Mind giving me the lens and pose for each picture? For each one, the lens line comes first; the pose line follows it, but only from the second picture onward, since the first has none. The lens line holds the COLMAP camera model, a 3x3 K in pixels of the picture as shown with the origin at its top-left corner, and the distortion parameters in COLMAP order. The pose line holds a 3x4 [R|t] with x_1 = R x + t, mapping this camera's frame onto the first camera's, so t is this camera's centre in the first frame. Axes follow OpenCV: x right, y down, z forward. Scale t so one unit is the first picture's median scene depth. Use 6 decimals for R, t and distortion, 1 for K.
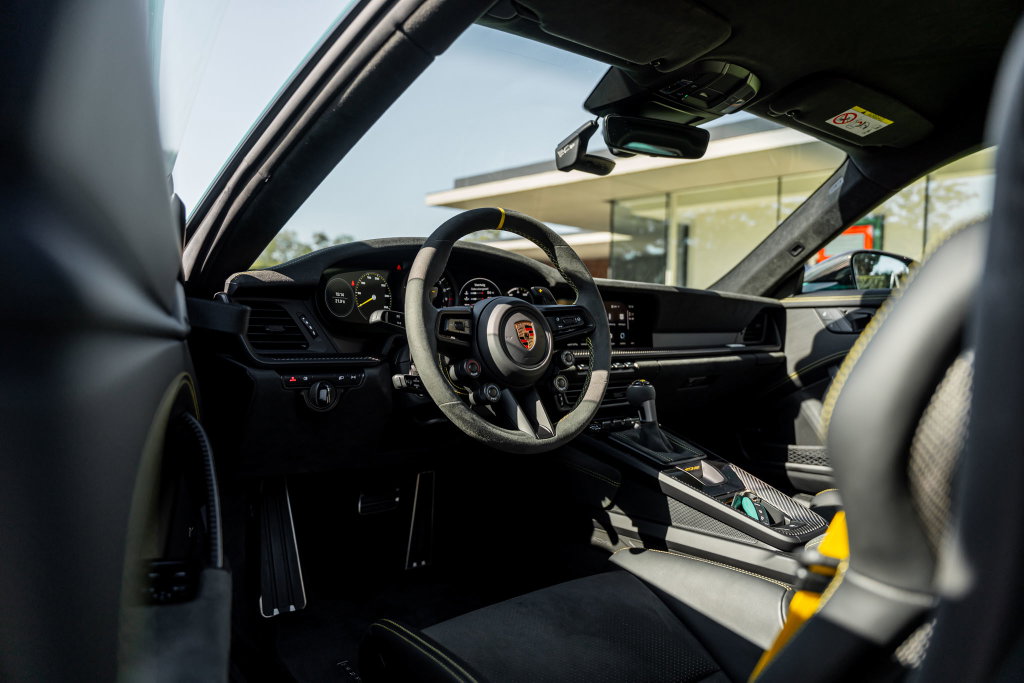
lens RADIAL K [[665.9, 0, 512.0], [0, 665.9, 341.5], [0, 0, 1]] dist [-0.005709, -0.001279]
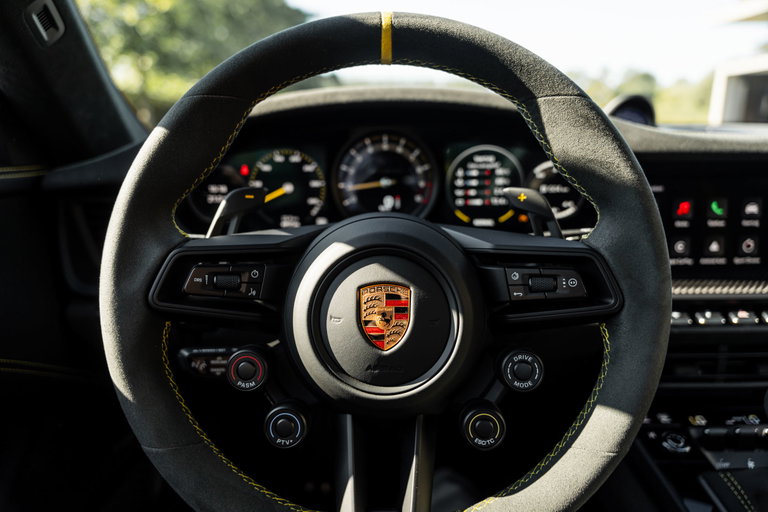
lens RADIAL K [[499.4, 0, 384.0], [0, 499.4, 256.0], [0, 0, 1]] dist [-0.005709, -0.001279]
pose [[0.774454, 0.124233, -0.620312, 0.173783], [0.000705, 0.980359, 0.197222, -0.089961], [0.632629, -0.153177, 0.759155, 0.609524]]
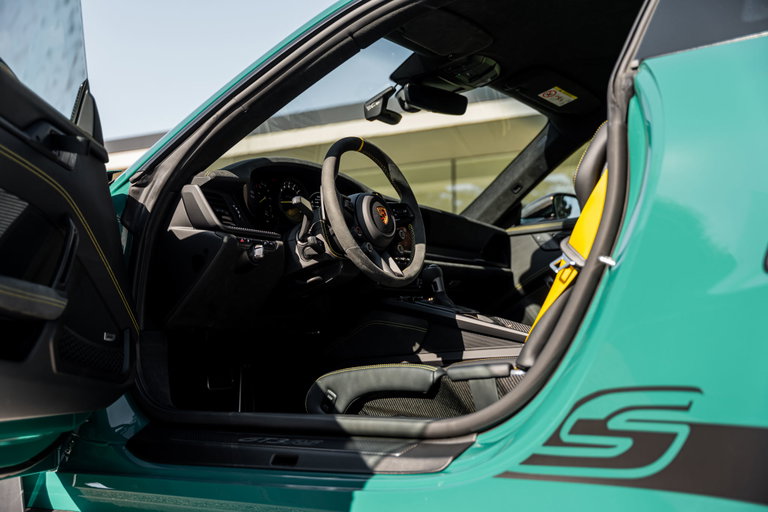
lens RADIAL K [[888.8, 0, 385.0], [0, 888.8, 273.9], [0, 0, 1]] dist [-0.014550, -0.008805]
pose [[0.953176, -0.009156, 0.302277, -0.495628], [0.043078, 0.993460, -0.105747, 0.284697], [-0.299332, 0.113817, 0.947336, -0.801857]]
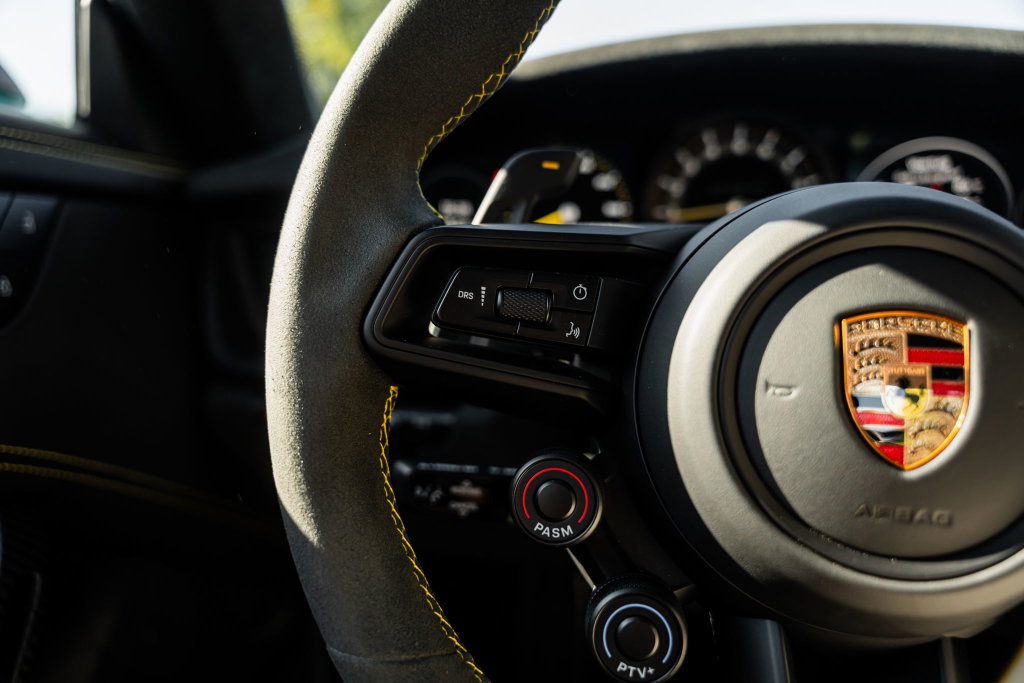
lens RADIAL K [[667.4, 0, 512.0], [0, 667.4, 341.5], [0, 0, 1]] dist [0.001654, -0.039310]
pose [[0.668267, 0.099902, -0.737183, 0.064987], [-0.019274, 0.992934, 0.117089, -0.032903], [0.743672, -0.064038, 0.665471, 0.643609]]
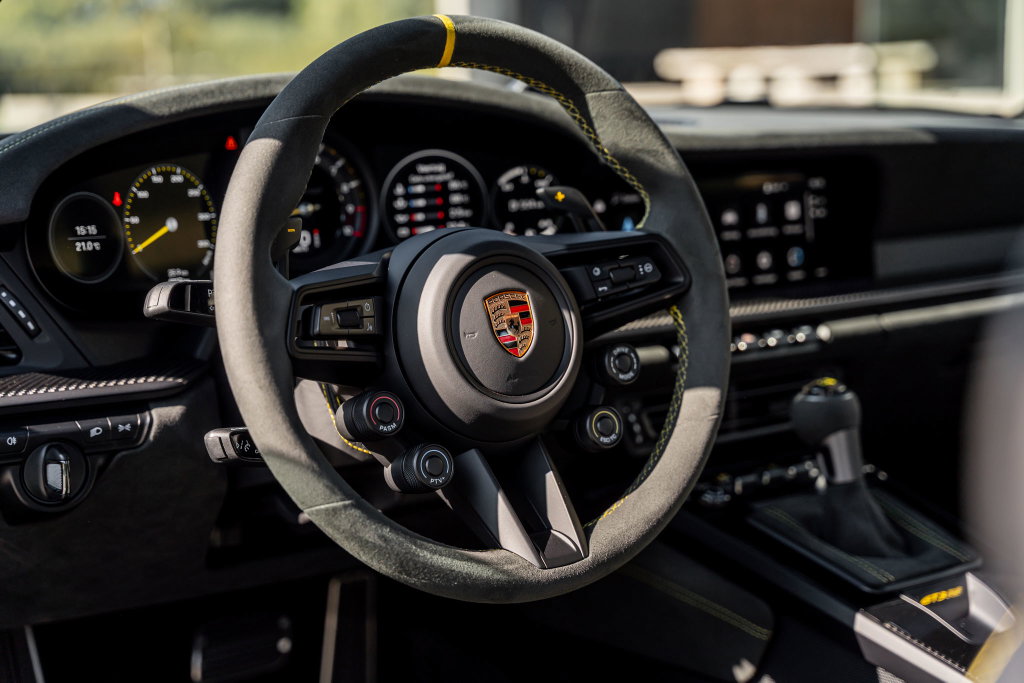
lens RADIAL K [[1619.8, 0, 512.0], [0, 1619.8, 341.5], [0, 0, 1]] dist [0.025638, -0.015104]
pose [[0.996463, -0.029752, -0.078595, 0.081504], [0.038641, 0.992715, 0.114118, -0.093392], [0.074627, -0.116751, 0.990353, -0.019511]]
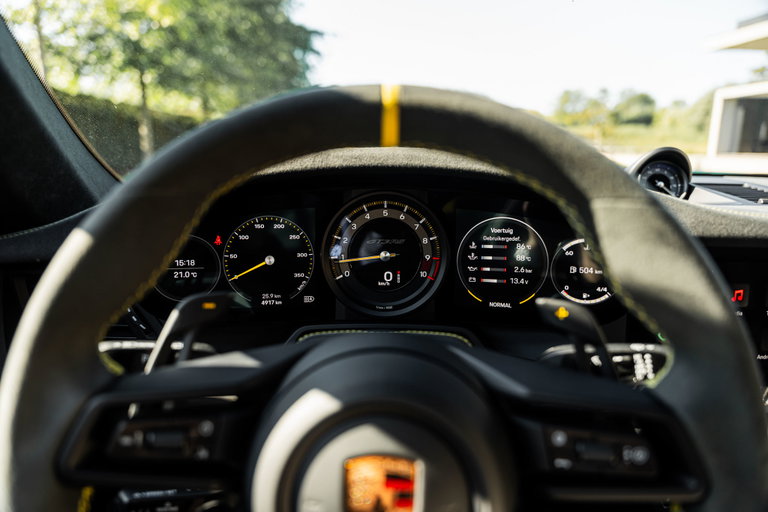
lens RADIAL K [[499.4, 0, 384.0], [0, 499.4, 256.0], [0, 0, 1]] dist [-0.005709, -0.001279]
pose [[0.775376, 0.117906, -0.620395, 0.122063], [-0.017241, 0.986002, 0.165841, -0.130354], [0.631264, -0.117893, 0.766555, 0.671028]]
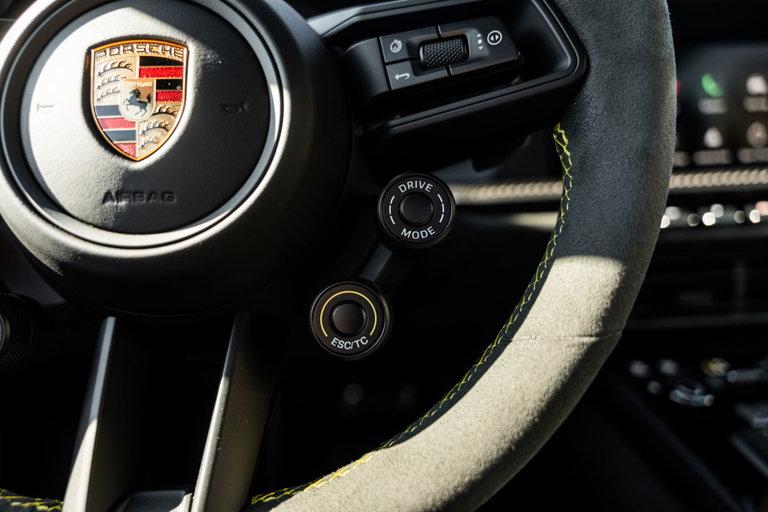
lens RADIAL K [[499.4, 0, 384.0], [0, 499.4, 256.0], [0, 0, 1]] dist [-0.005709, -0.001279]
pose [[0.798827, 0.042224, -0.600077, 0.152835], [0.038107, 0.991978, 0.120528, 0.020965], [0.600352, -0.119149, 0.790810, 0.730481]]
